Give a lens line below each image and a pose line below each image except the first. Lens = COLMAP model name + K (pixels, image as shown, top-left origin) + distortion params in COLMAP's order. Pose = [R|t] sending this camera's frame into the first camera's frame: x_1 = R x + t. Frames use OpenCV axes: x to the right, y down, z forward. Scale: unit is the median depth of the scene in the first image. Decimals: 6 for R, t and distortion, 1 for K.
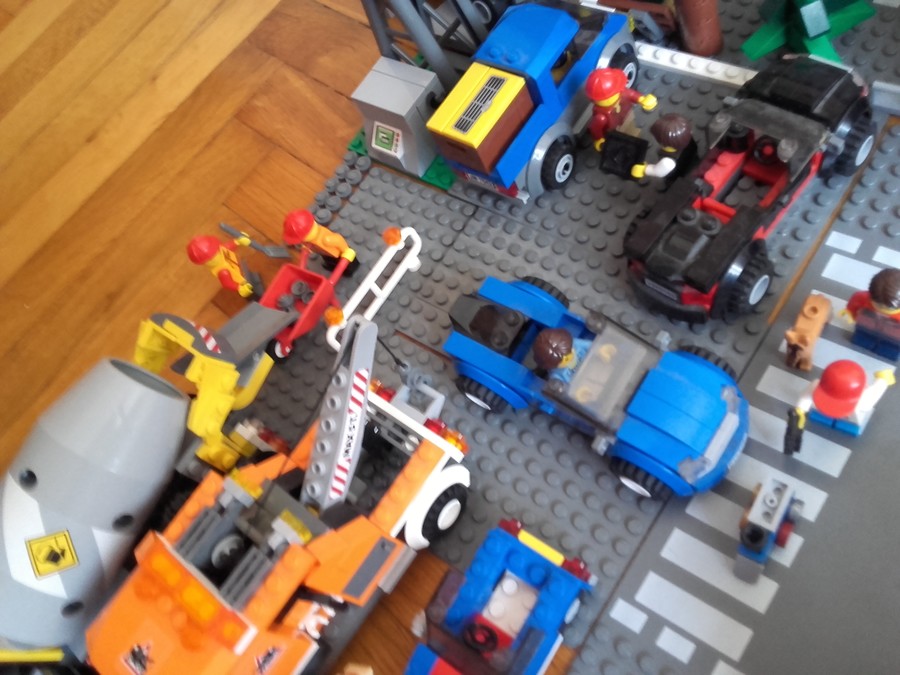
lens RADIAL K [[834.4, 0, 445.3], [0, 834.4, 338.7], [0, 0, 1]] dist [0.086997, -0.216543]
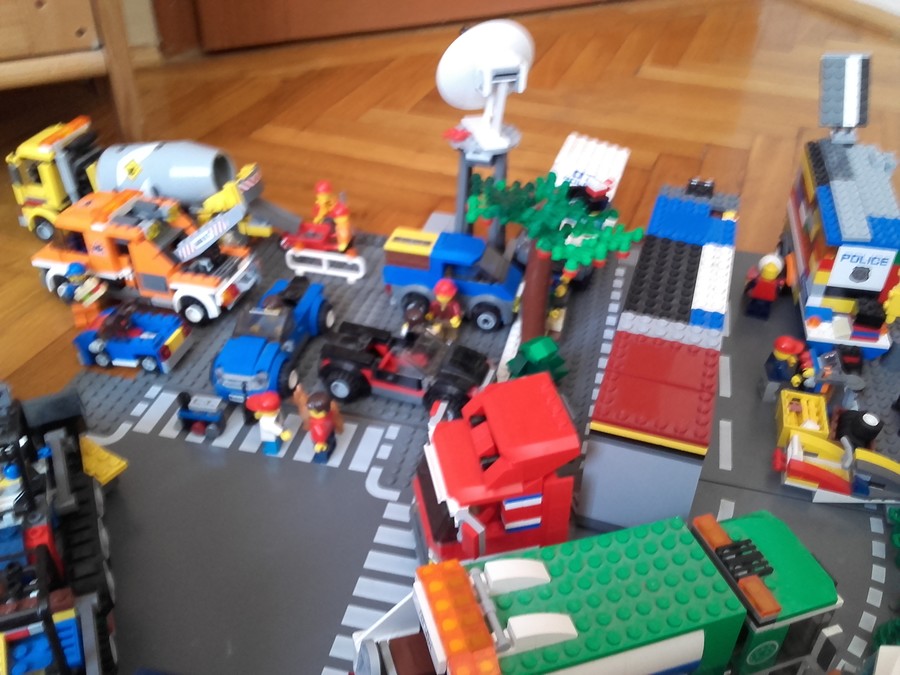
lens RADIAL K [[834.4, 0, 445.3], [0, 834.4, 338.7], [0, 0, 1]] dist [0.086997, -0.216543]
pose [[0.353355, 0.792523, -0.497039, 1.113541], [-0.884153, 0.456513, 0.099343, -0.427120], [0.305636, 0.404355, 0.862023, -0.421479]]
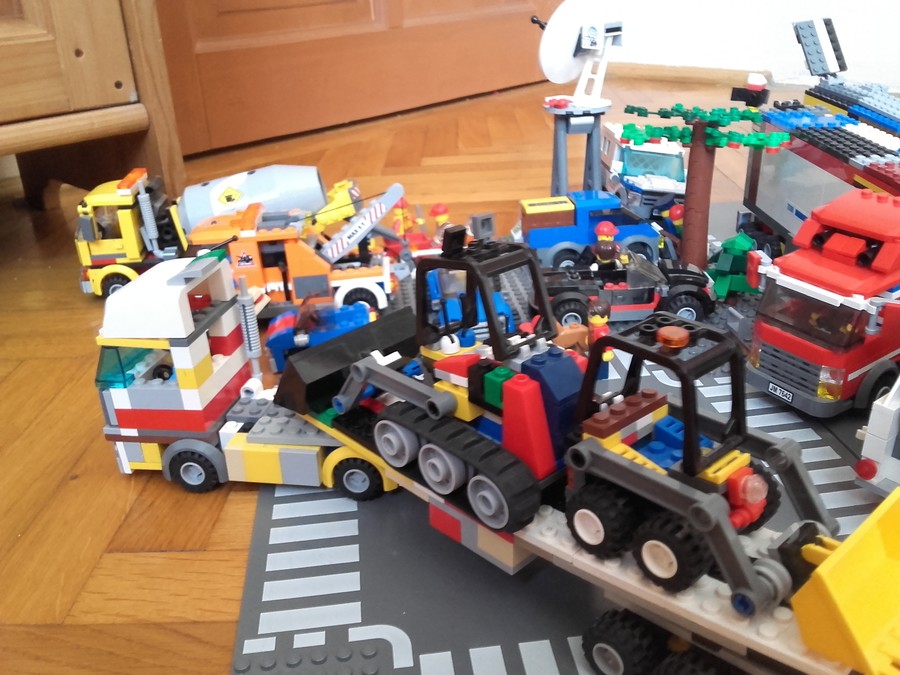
lens RADIAL K [[838.8, 0, 450.0], [0, 838.8, 337.5], [0, 0, 1]] dist [0.088828, -0.198583]
pose [[0.652128, 0.566146, -0.504190, 0.992294], [-0.736148, 0.631810, -0.242698, 0.503581], [0.181150, 0.529429, 0.828788, -0.397843]]
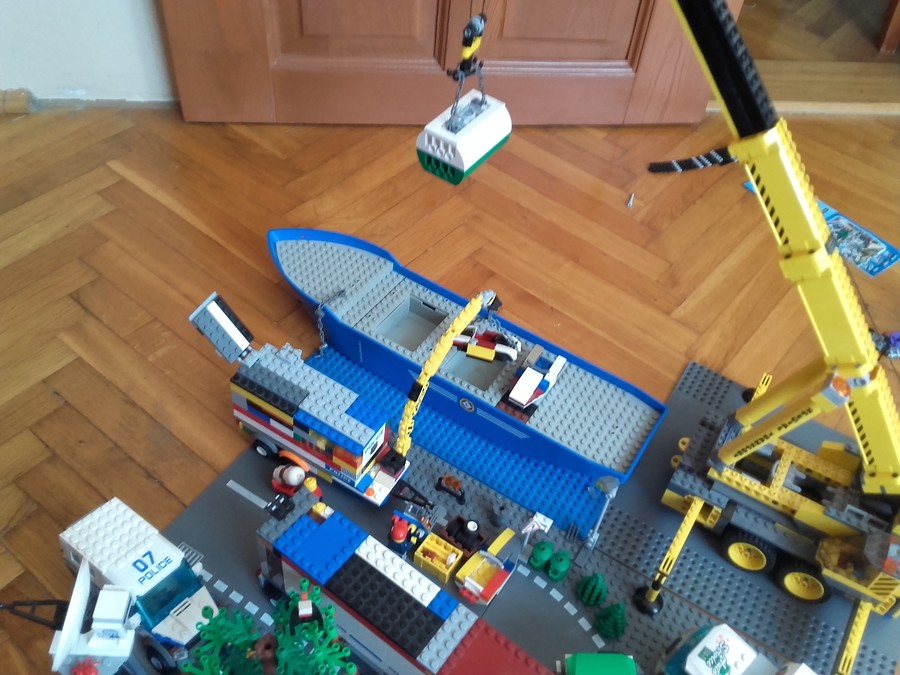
lens RADIAL K [[834.4, 0, 445.3], [0, 834.4, 338.7], [0, 0, 1]] dist [0.086997, -0.216543]
pose [[0.914825, 0.221879, 0.337437, -0.158566], [-0.122996, 0.948934, -0.290511, -0.693864], [-0.384664, 0.224263, 0.895399, -0.942554]]
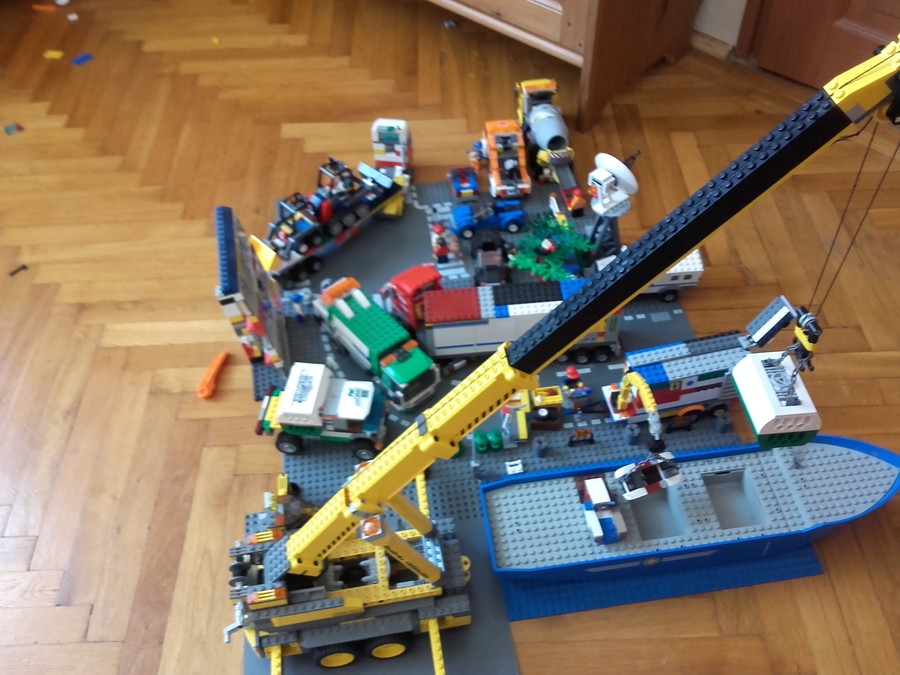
lens RADIAL K [[838.8, 0, 450.0], [0, 838.8, 337.5], [0, 0, 1]] dist [0.088828, -0.198583]
pose [[-0.660759, 0.731261, -0.169279, 1.300938], [-0.500476, -0.261147, 0.825425, -3.145897], [0.559394, 0.630127, 0.538534, -0.874729]]
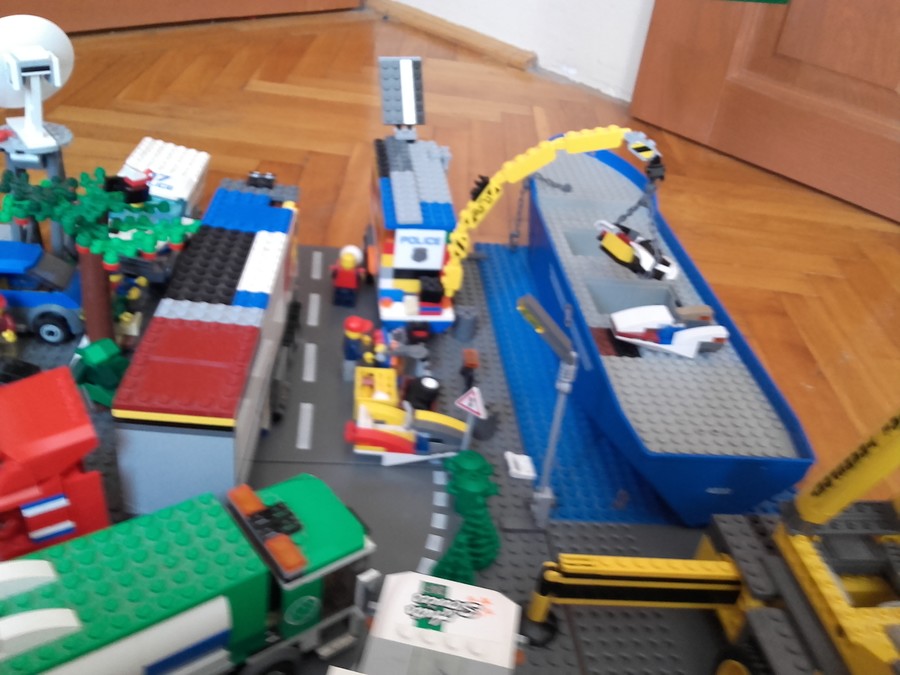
lens RADIAL K [[838.8, 0, 450.0], [0, 838.8, 337.5], [0, 0, 1]] dist [0.088828, -0.198583]
pose [[0.587808, 0.722505, -0.363962, 1.300057], [-0.807990, 0.546790, -0.219483, -0.604675], [0.040433, 0.423091, 0.905184, -0.346844]]
